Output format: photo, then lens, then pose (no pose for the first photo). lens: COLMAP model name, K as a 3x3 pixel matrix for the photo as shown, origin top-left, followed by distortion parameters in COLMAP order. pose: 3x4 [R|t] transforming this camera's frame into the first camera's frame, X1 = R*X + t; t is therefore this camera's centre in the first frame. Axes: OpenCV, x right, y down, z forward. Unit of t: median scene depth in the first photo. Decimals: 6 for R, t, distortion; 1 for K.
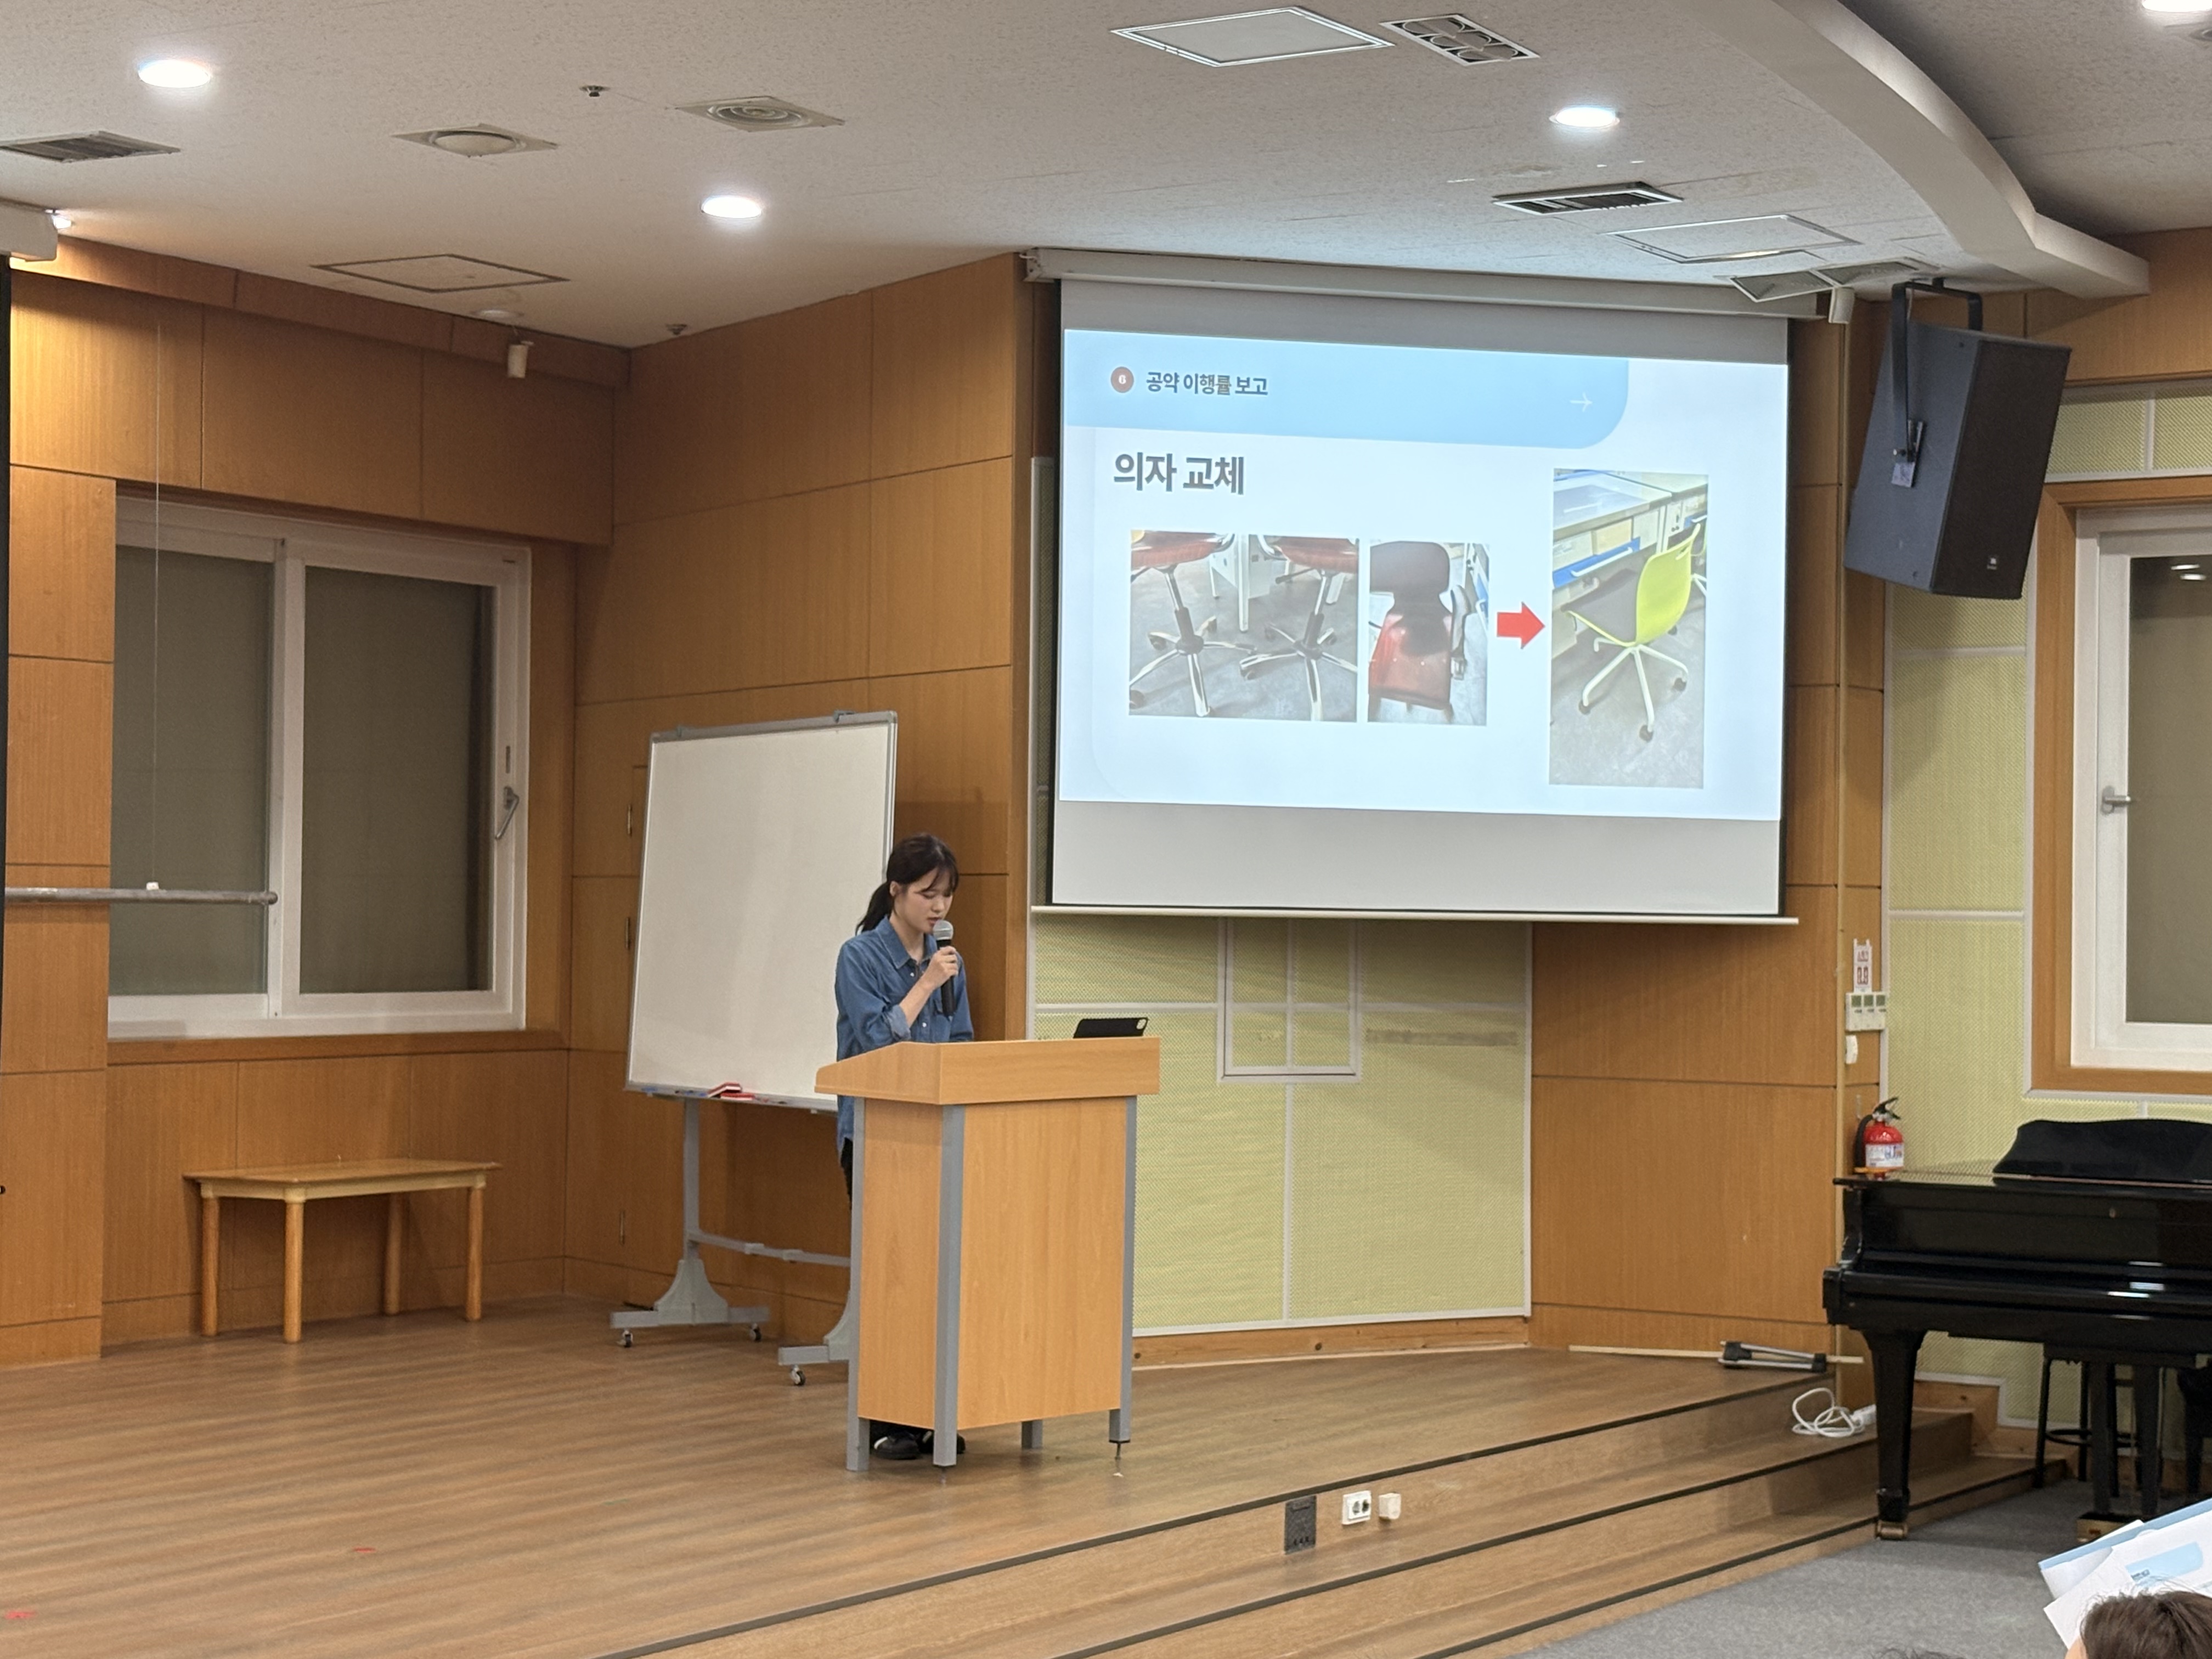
lens RADIAL K [[4038.9, 0, 1106.0], [0, 4038.9, 829.5], [0, 0, 1]] dist [0.227982, -0.908431]
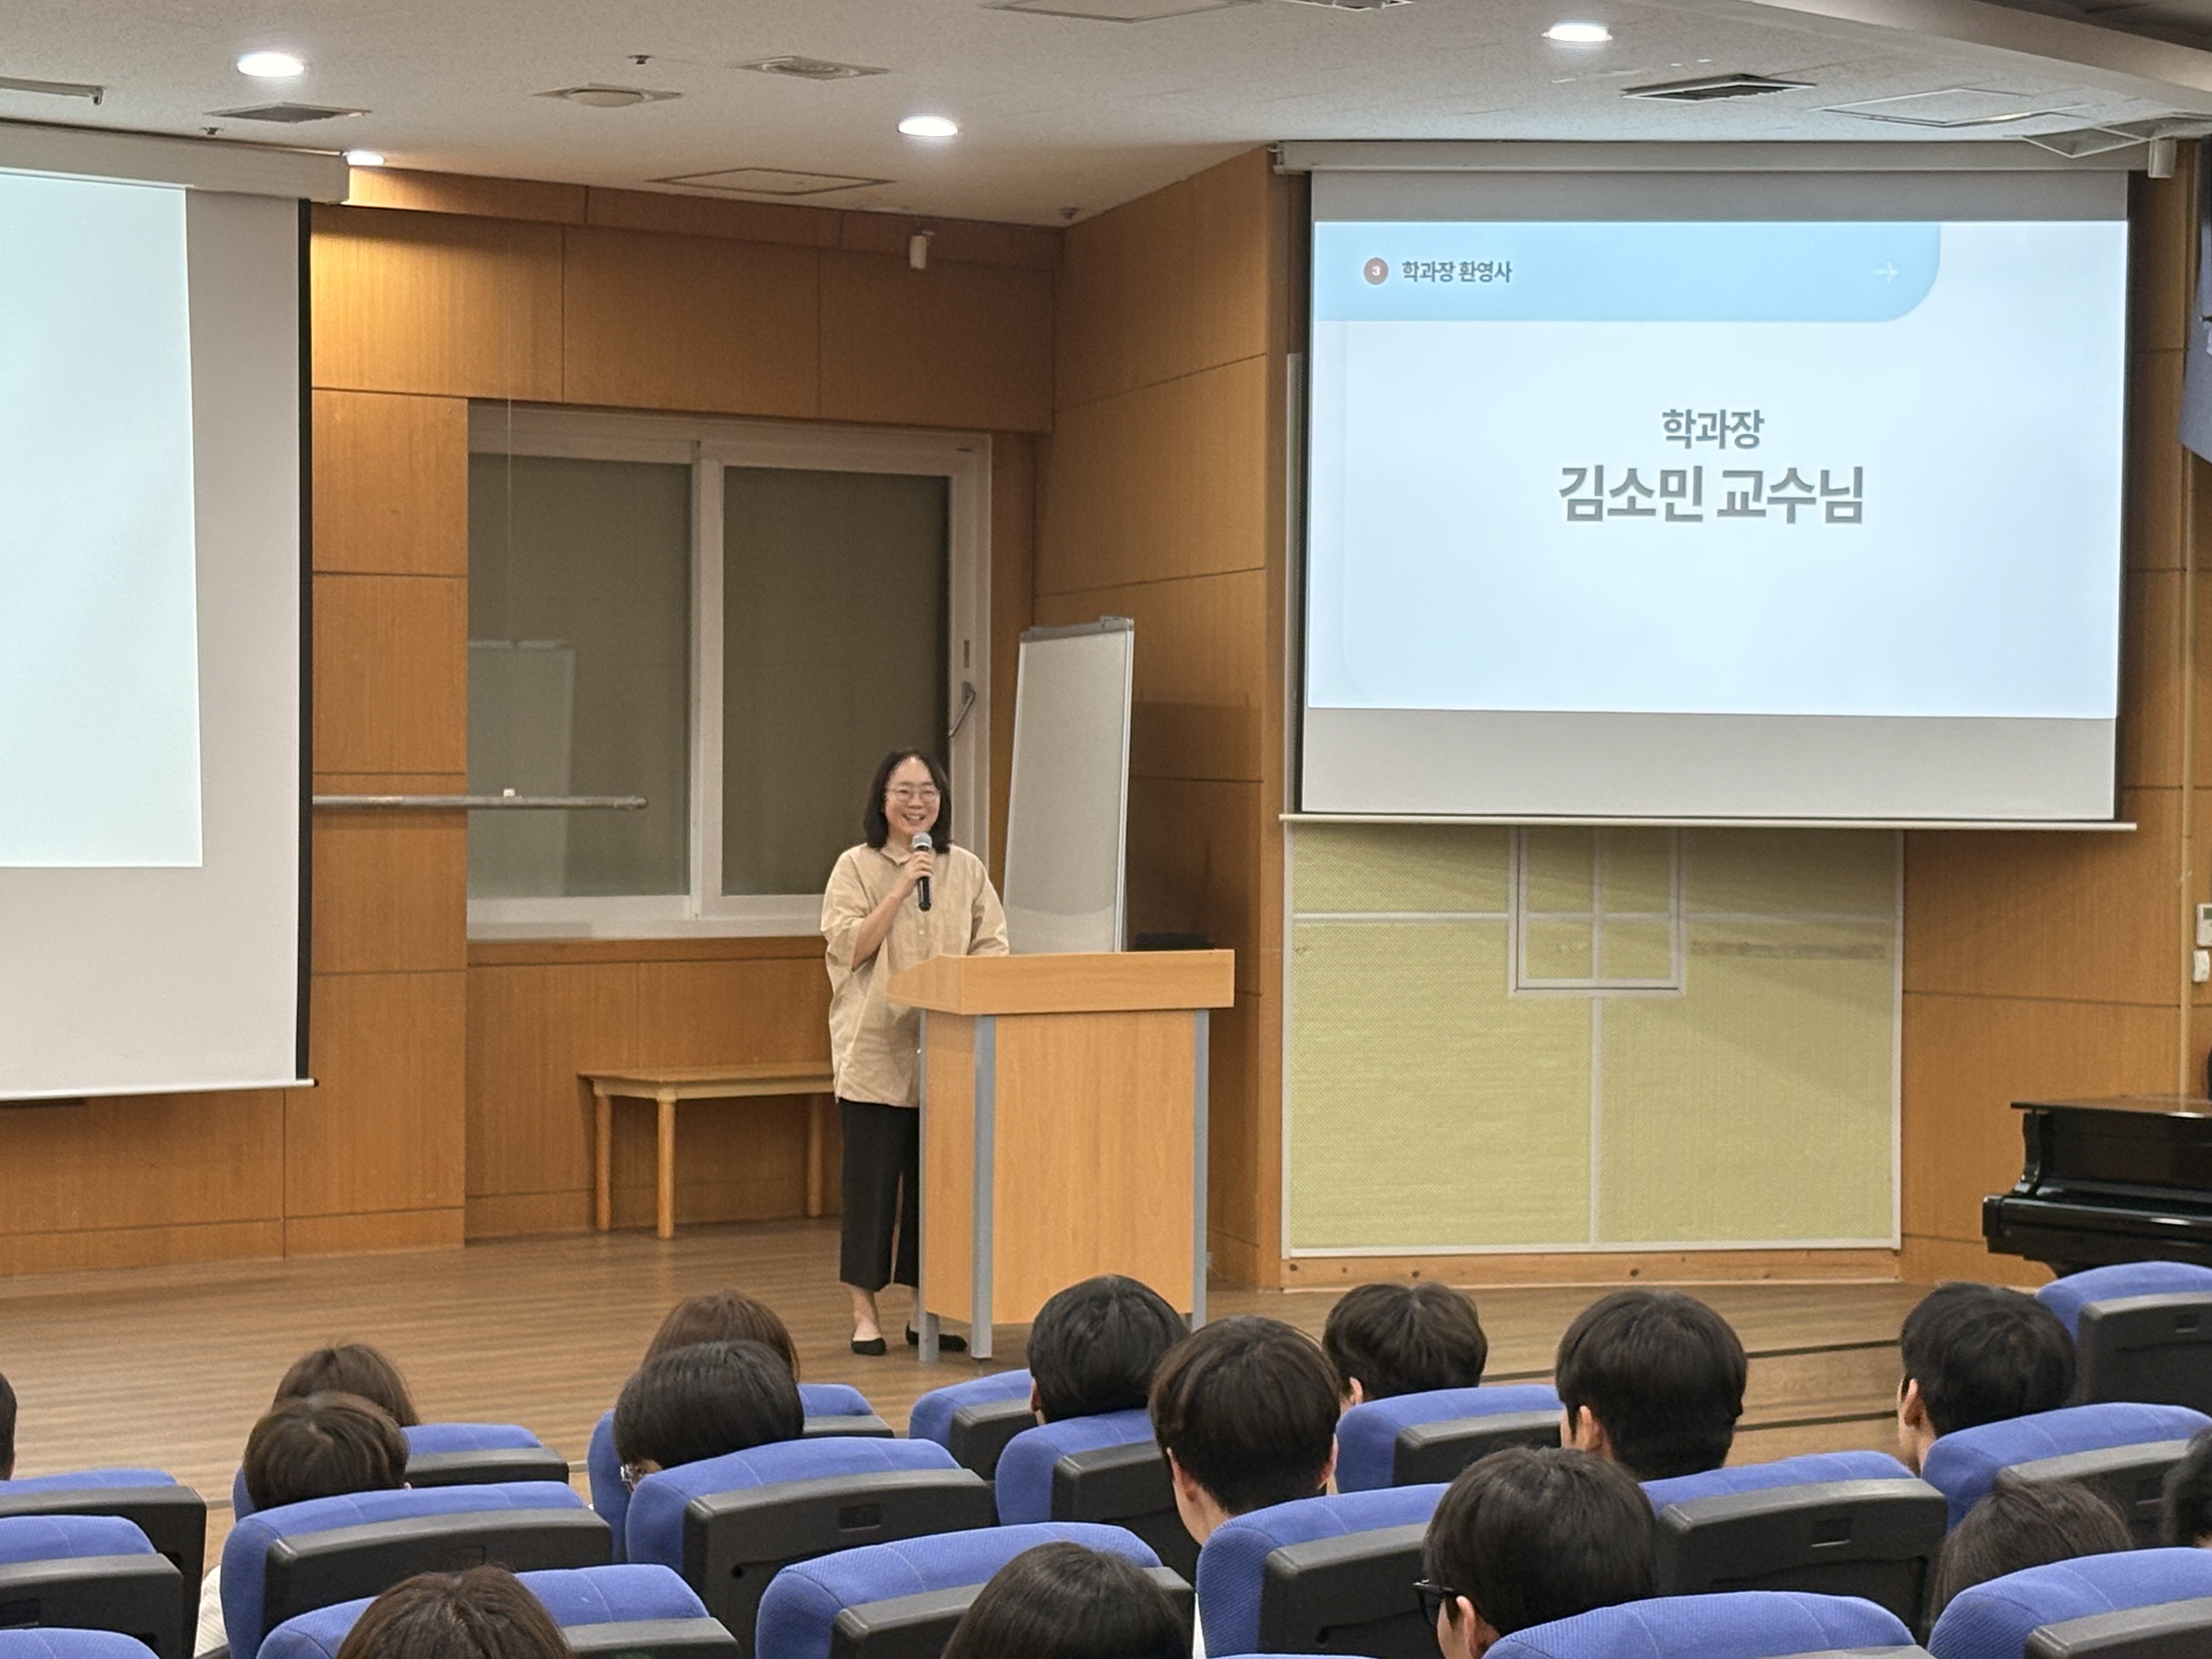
lens RADIAL K [[5264.6, 0, 1106.0], [0, 5264.6, 829.5], [0, 0, 1]] dist [0.243787, -0.698426]
pose [[0.948491, 0.000215, -0.316805, 0.330069], [0.010569, 0.999422, 0.032318, -0.018171], [0.316629, -0.034002, 0.947940, -0.216024]]
